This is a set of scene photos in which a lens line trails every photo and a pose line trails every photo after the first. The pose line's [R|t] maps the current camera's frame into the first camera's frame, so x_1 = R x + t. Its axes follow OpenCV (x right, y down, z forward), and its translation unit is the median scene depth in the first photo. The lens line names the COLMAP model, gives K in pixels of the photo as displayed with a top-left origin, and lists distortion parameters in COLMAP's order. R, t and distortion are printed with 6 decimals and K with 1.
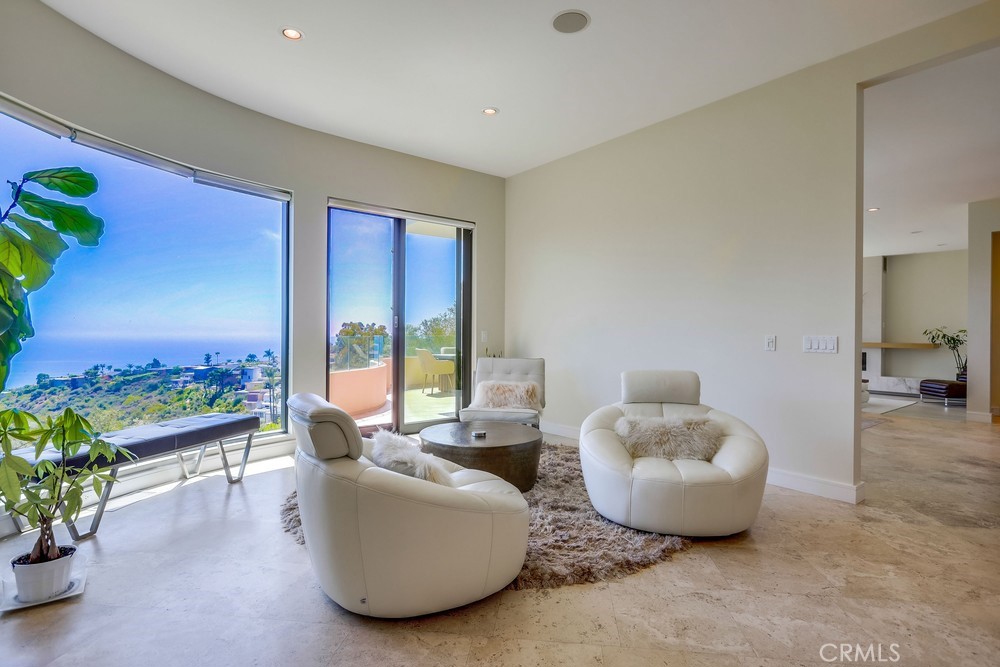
lens RADIAL K [[490.4, 0, 516.5], [0, 490.4, 331.5], [0, 0, 1]] dist [0.001408, 0.001354]
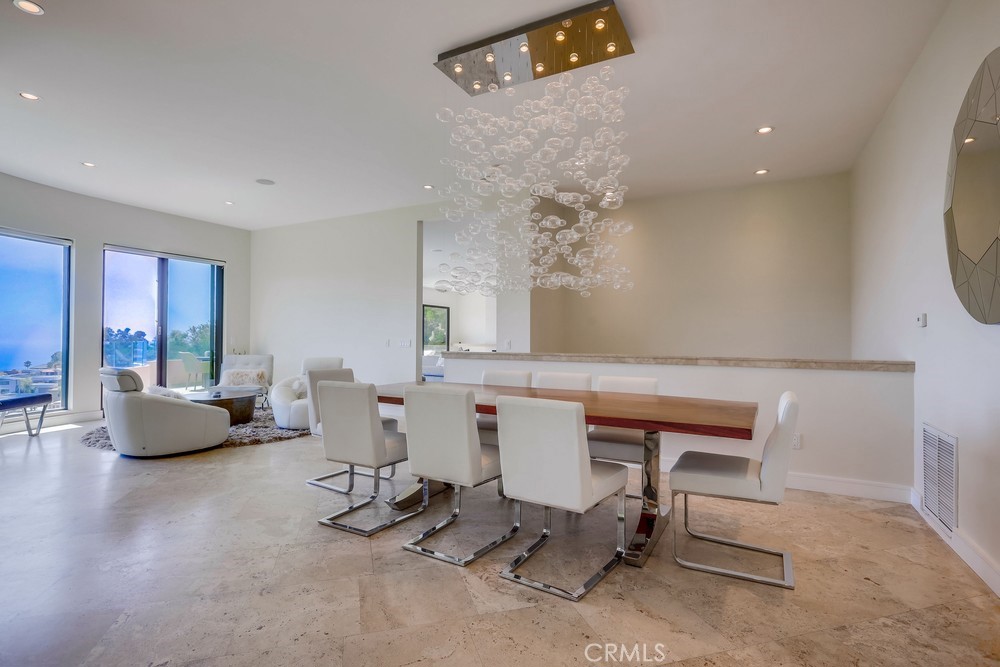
lens RADIAL K [[476.8, 0, 500.0], [0, 476.8, 333.5], [0, 0, 1]] dist [0.001238, 0.000596]
pose [[0.928357, 0.002620, 0.371680, 0.189782], [0.000766, 0.999960, -0.008963, 0.001697], [-0.371688, 0.008606, 0.928318, -0.791478]]
